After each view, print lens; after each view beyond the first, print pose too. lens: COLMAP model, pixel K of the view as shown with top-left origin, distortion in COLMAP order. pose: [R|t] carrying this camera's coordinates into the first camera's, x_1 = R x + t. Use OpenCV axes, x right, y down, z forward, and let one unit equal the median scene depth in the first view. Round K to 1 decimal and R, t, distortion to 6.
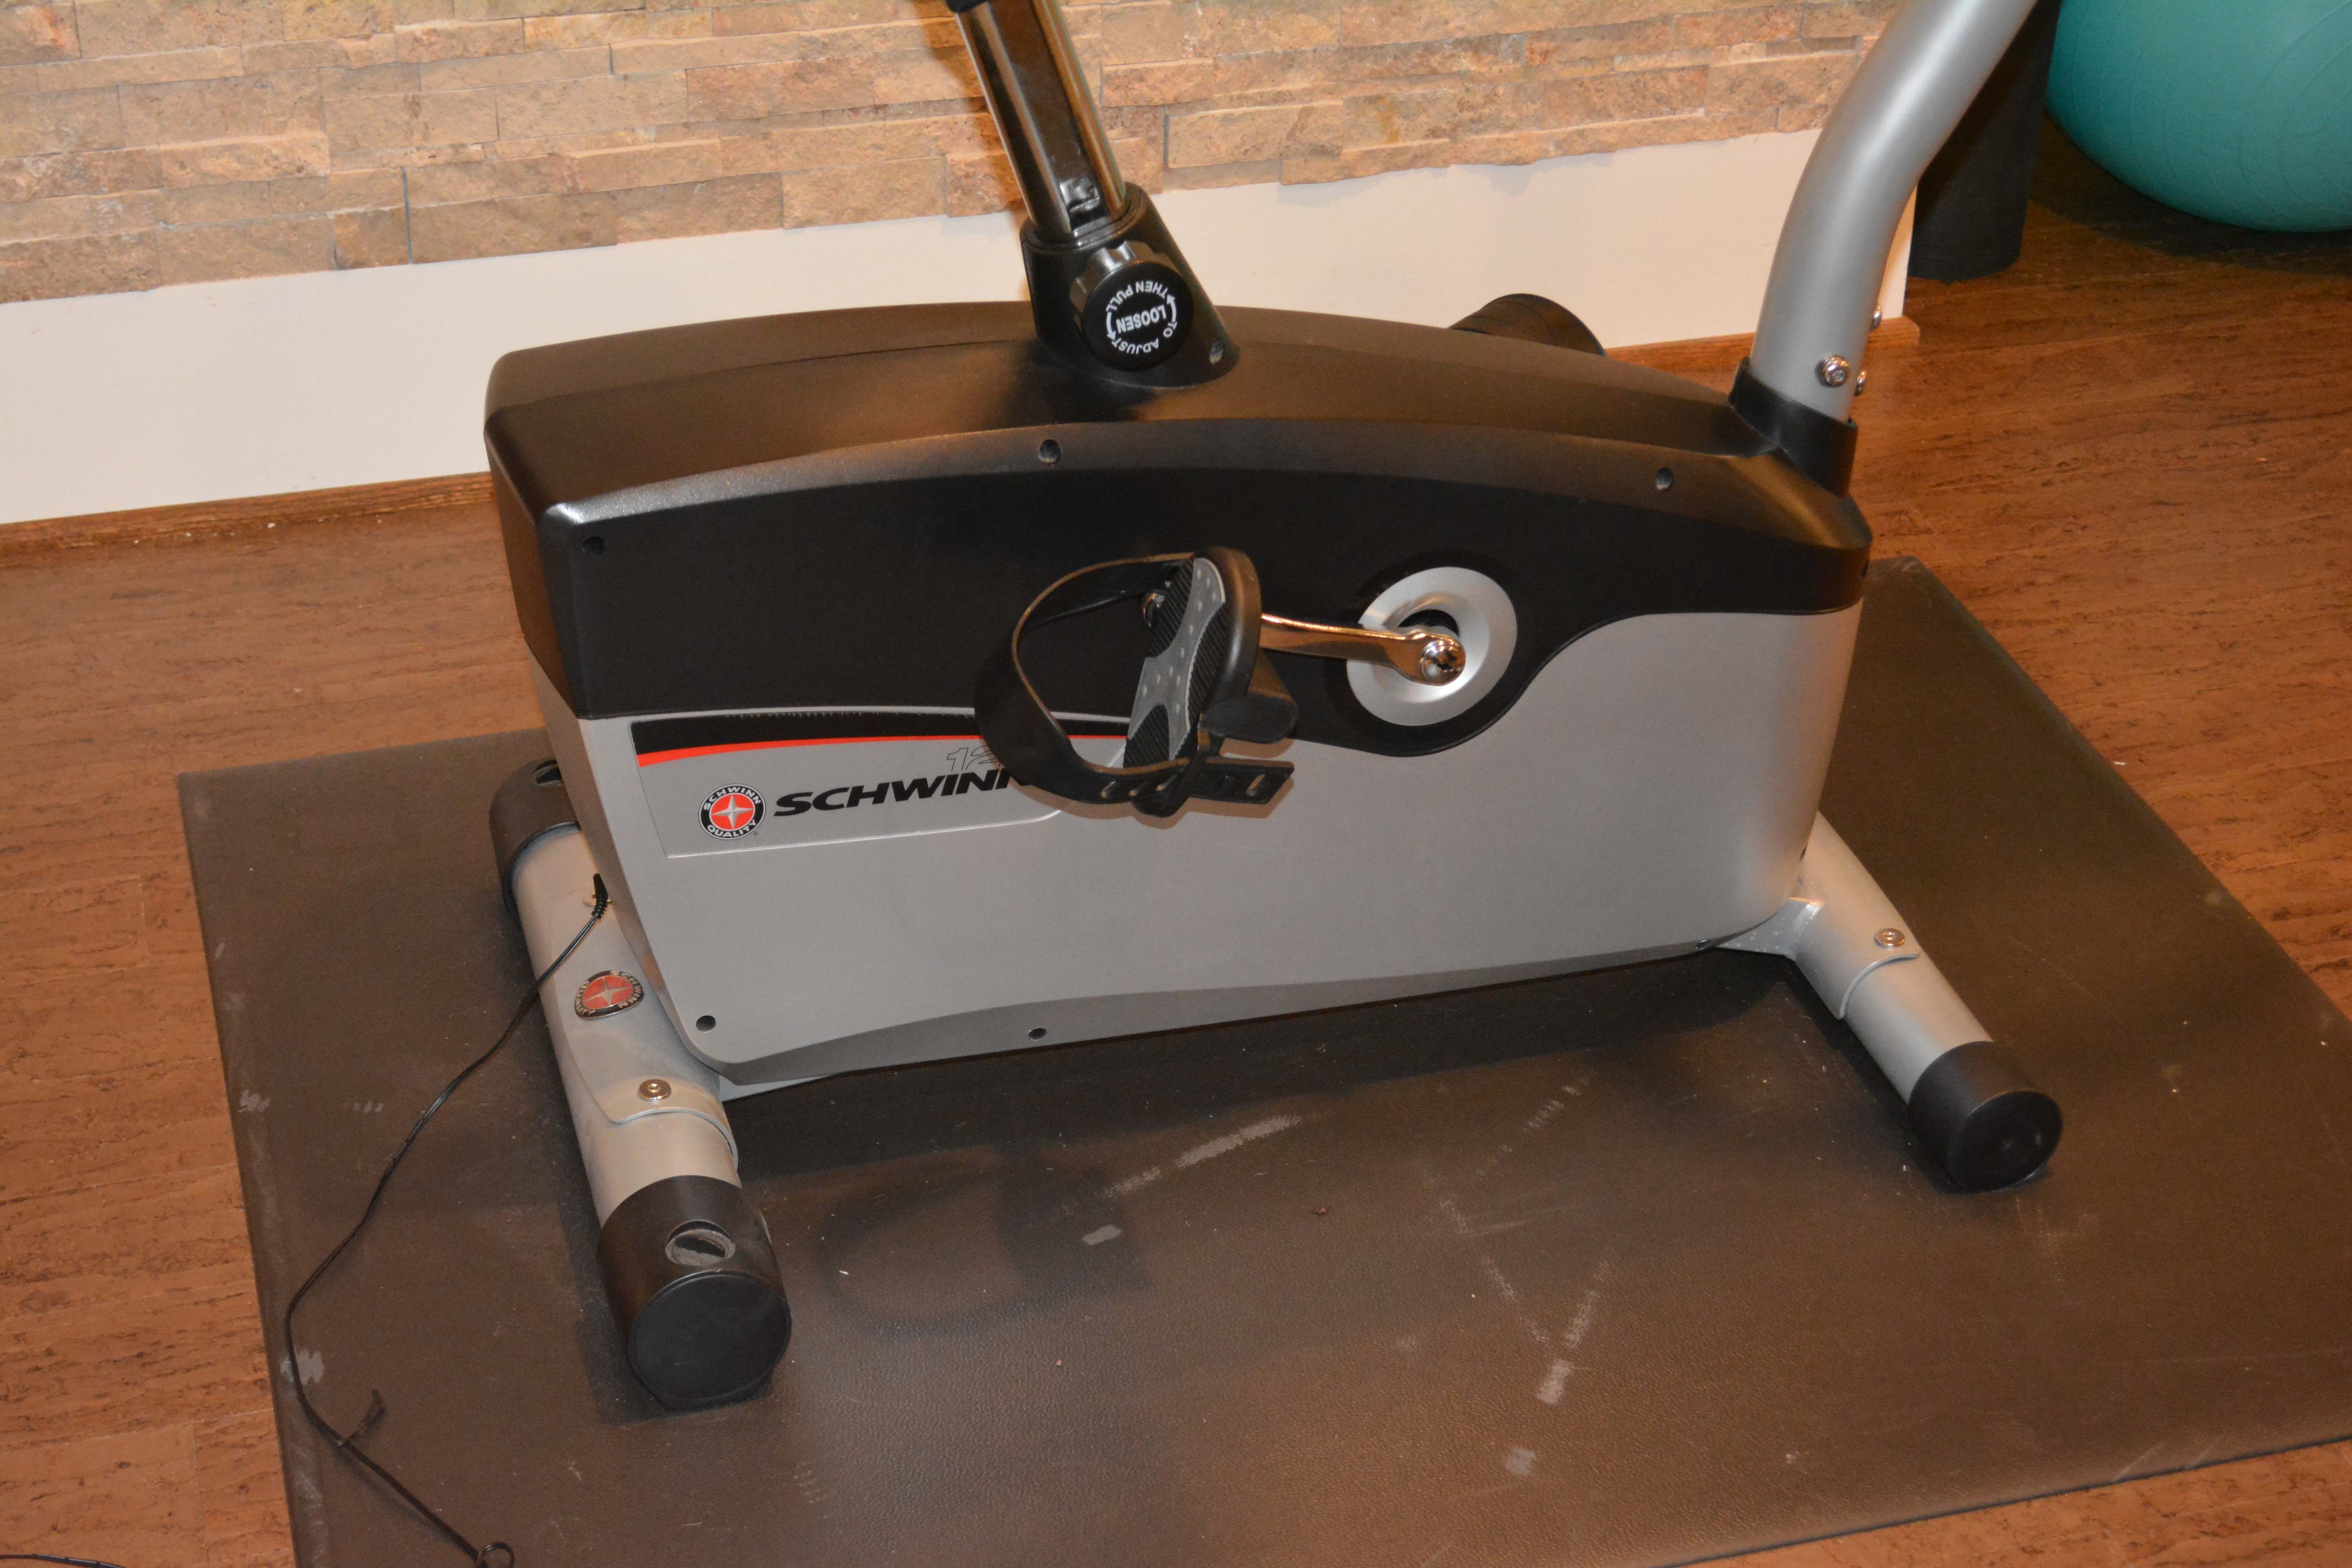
lens RADIAL K [[3674.6, 0, 1173.8], [0, 3674.6, 779.4], [0, 0, 1]] dist [-0.031827, 0.000000]
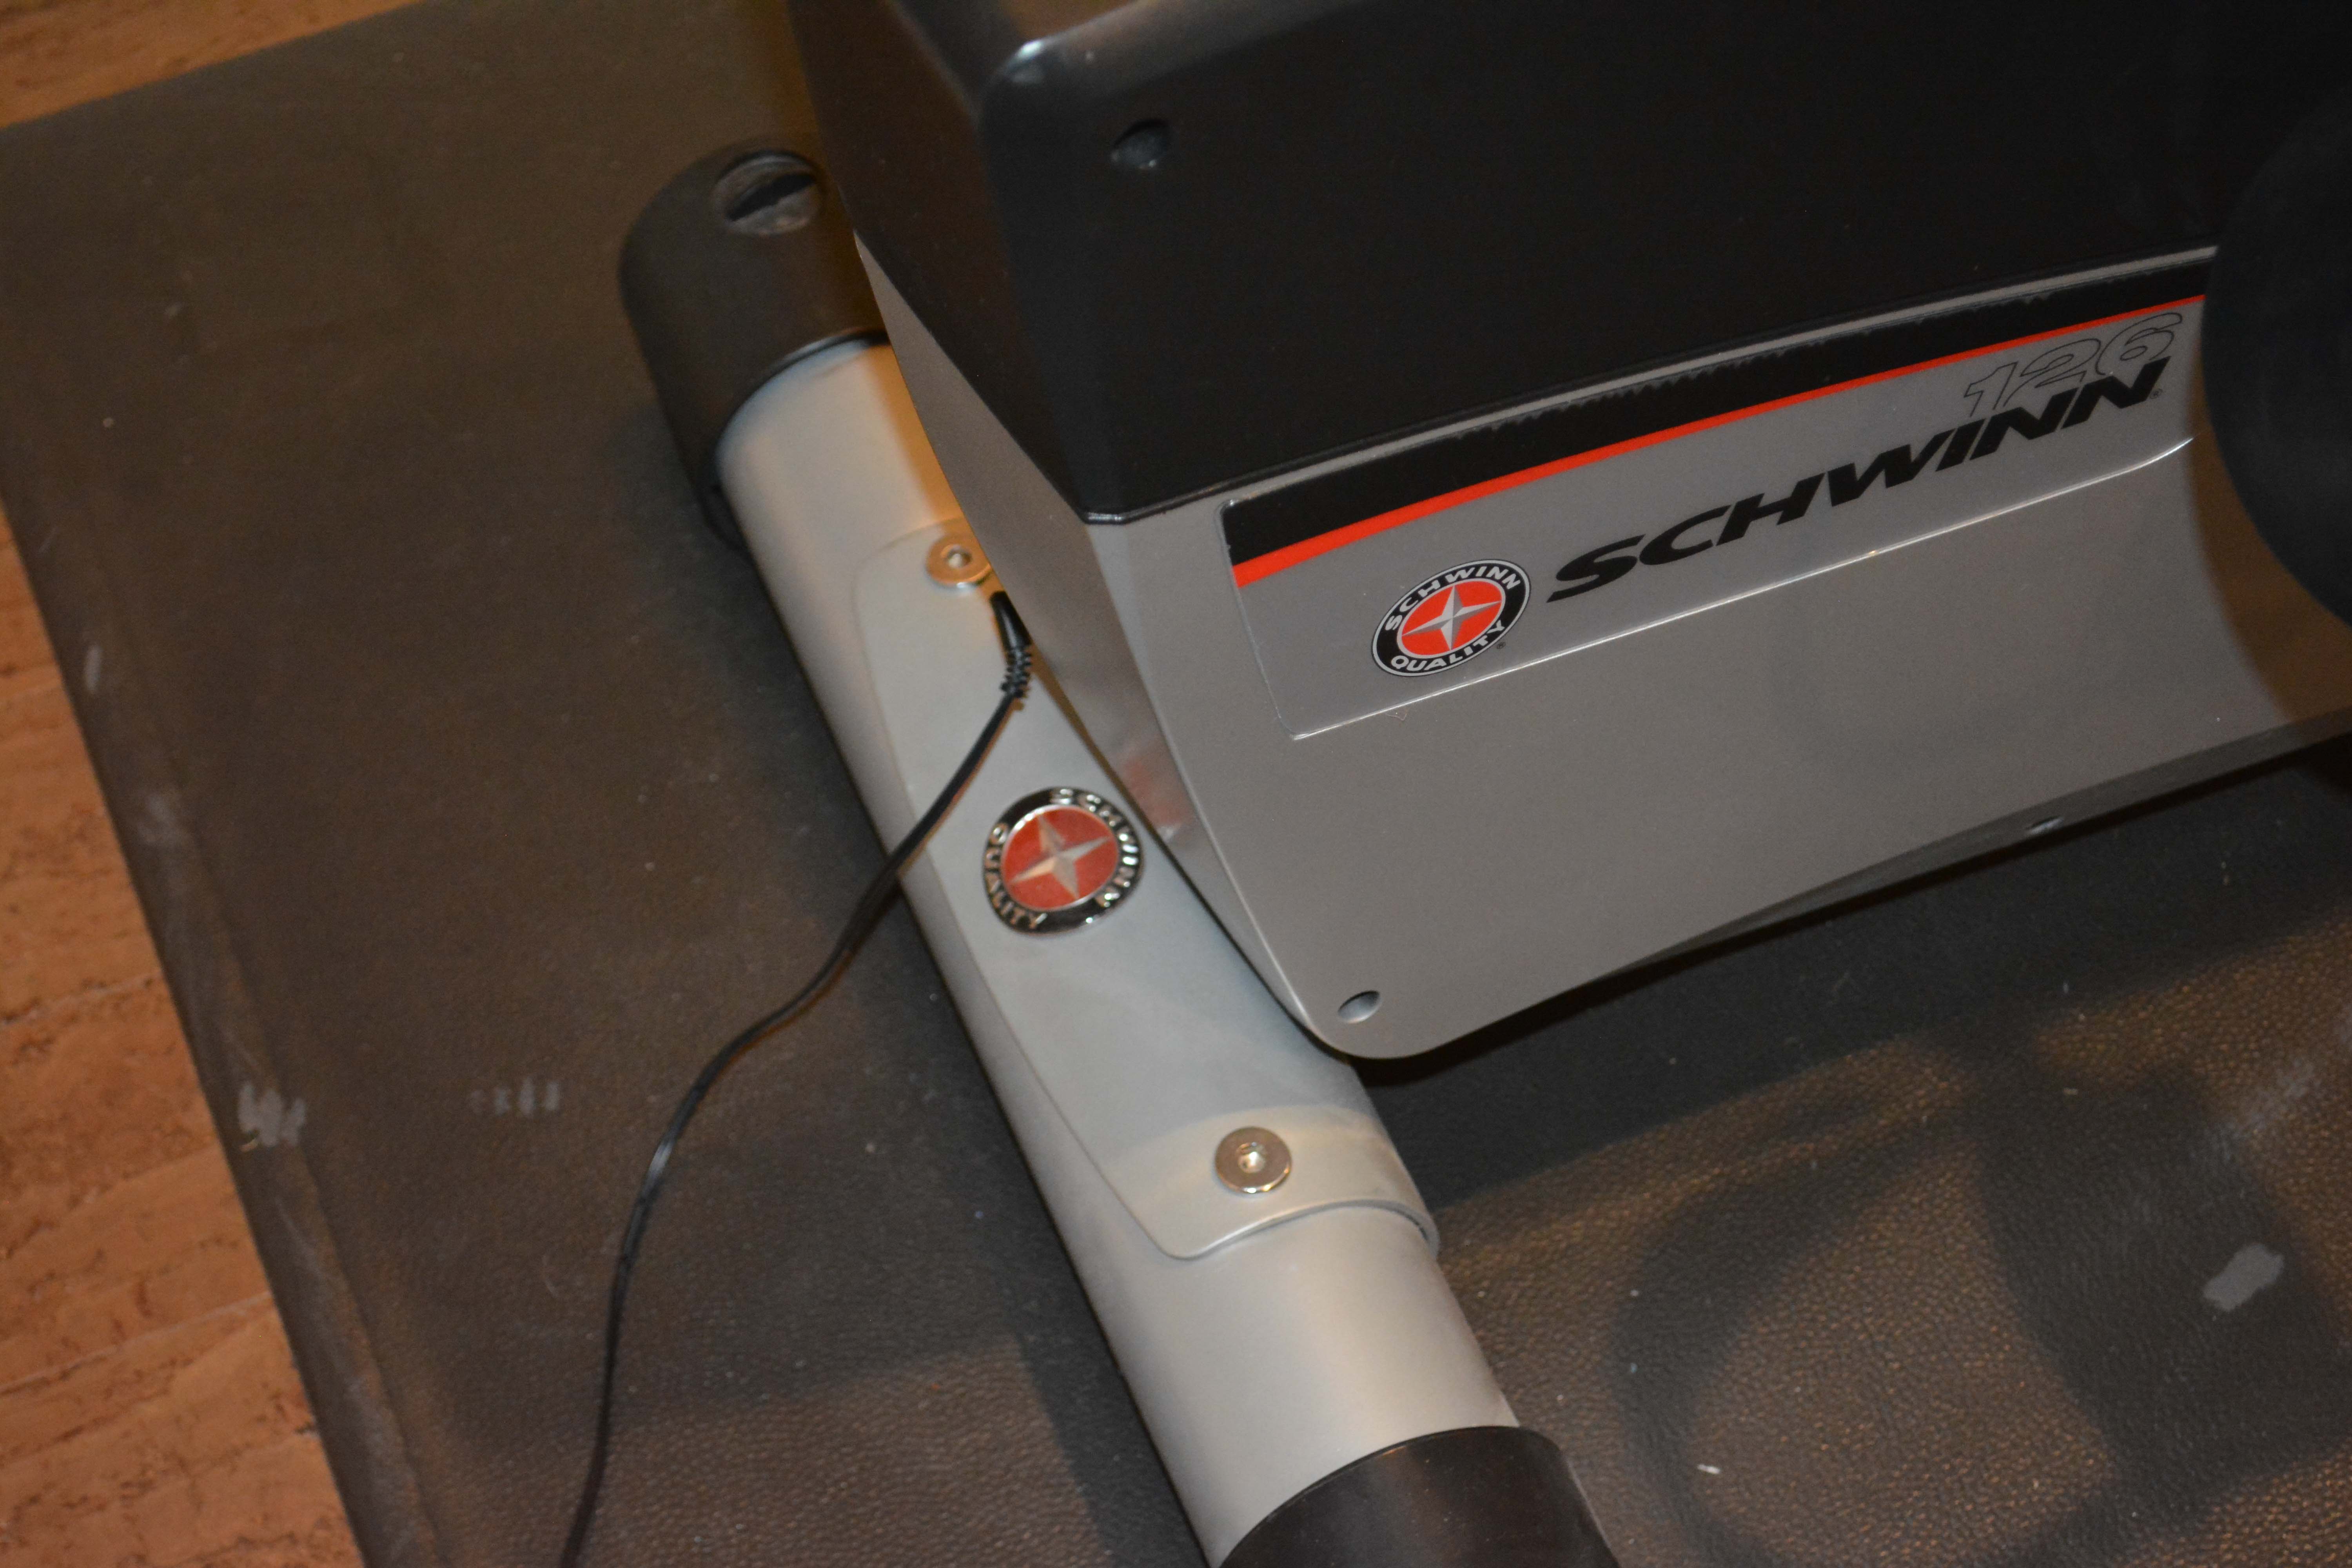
lens RADIAL K [[4255.9, 0, 1165.7], [0, 4255.9, 795.4], [0, 0, 1]] dist [-0.012177, 0.000000]
pose [[0.993730, -0.111283, 0.010758, -0.150008], [0.098592, 0.917620, 0.385037, -0.143344], [-0.052720, -0.381563, 0.922838, 0.554200]]
